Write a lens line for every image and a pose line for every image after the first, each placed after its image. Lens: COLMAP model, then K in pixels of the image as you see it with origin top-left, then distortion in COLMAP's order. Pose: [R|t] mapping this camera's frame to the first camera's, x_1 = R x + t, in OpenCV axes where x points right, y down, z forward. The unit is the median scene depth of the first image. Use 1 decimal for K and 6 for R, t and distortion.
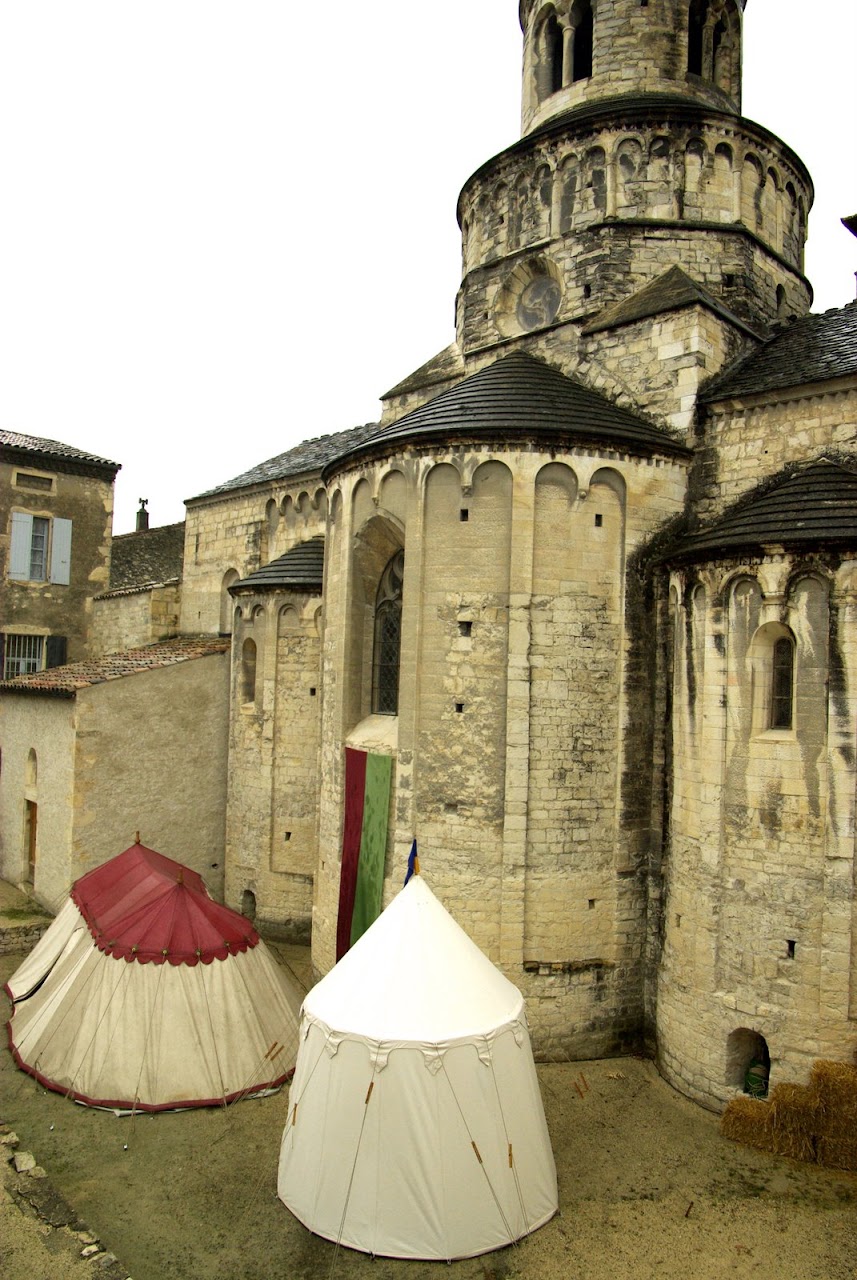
lens RADIAL K [[883.2, 0, 448.5], [0, 883.2, 643.4], [0, 0, 1]] dist [-0.120064, 0.080789]
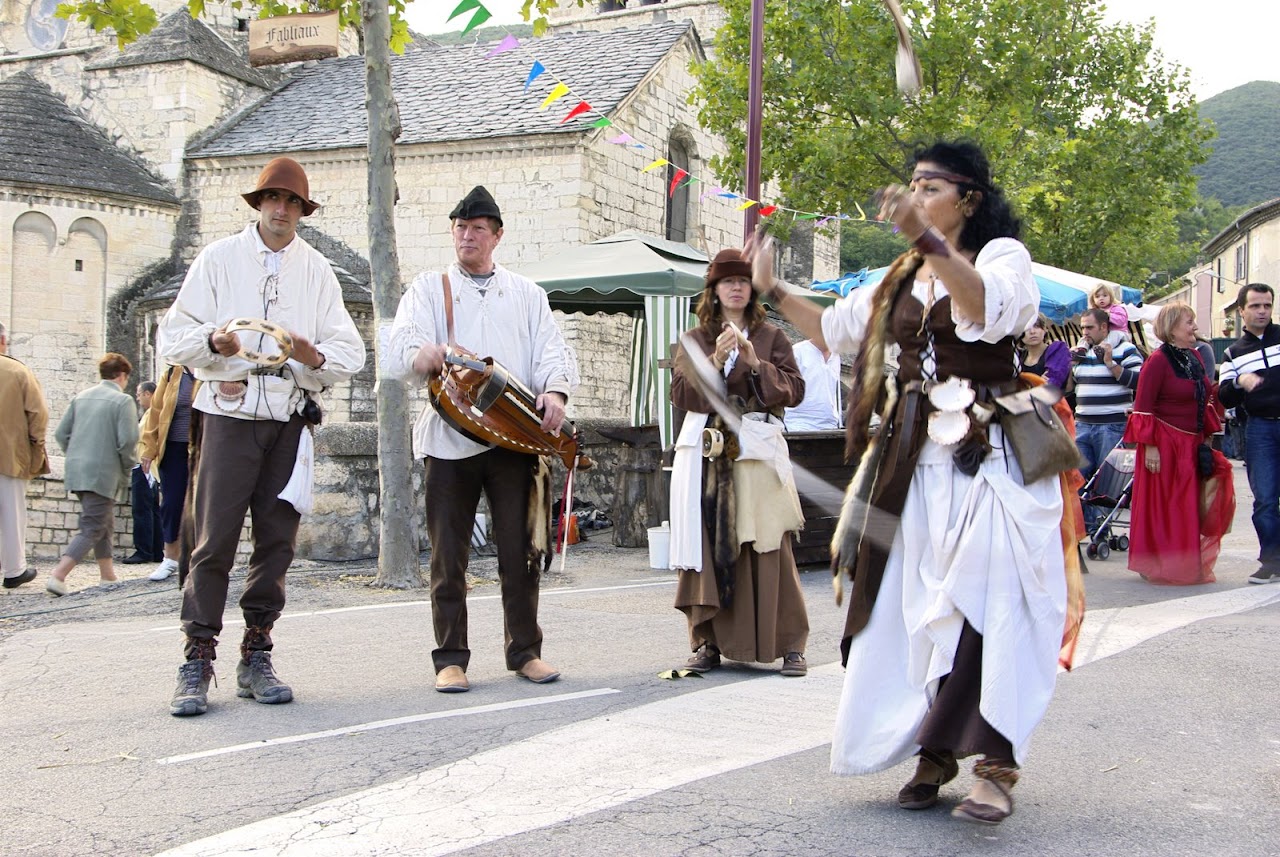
lens RADIAL K [[1452.4, 0, 642.0], [0, 1452.4, 449.3], [0, 0, 1]] dist [-0.016581, 0.150247]
pose [[0.937423, -0.010501, 0.348033, 0.191991], [-0.006799, 0.998802, 0.048450, -0.002371], [-0.348125, -0.047784, 0.936229, -0.954093]]
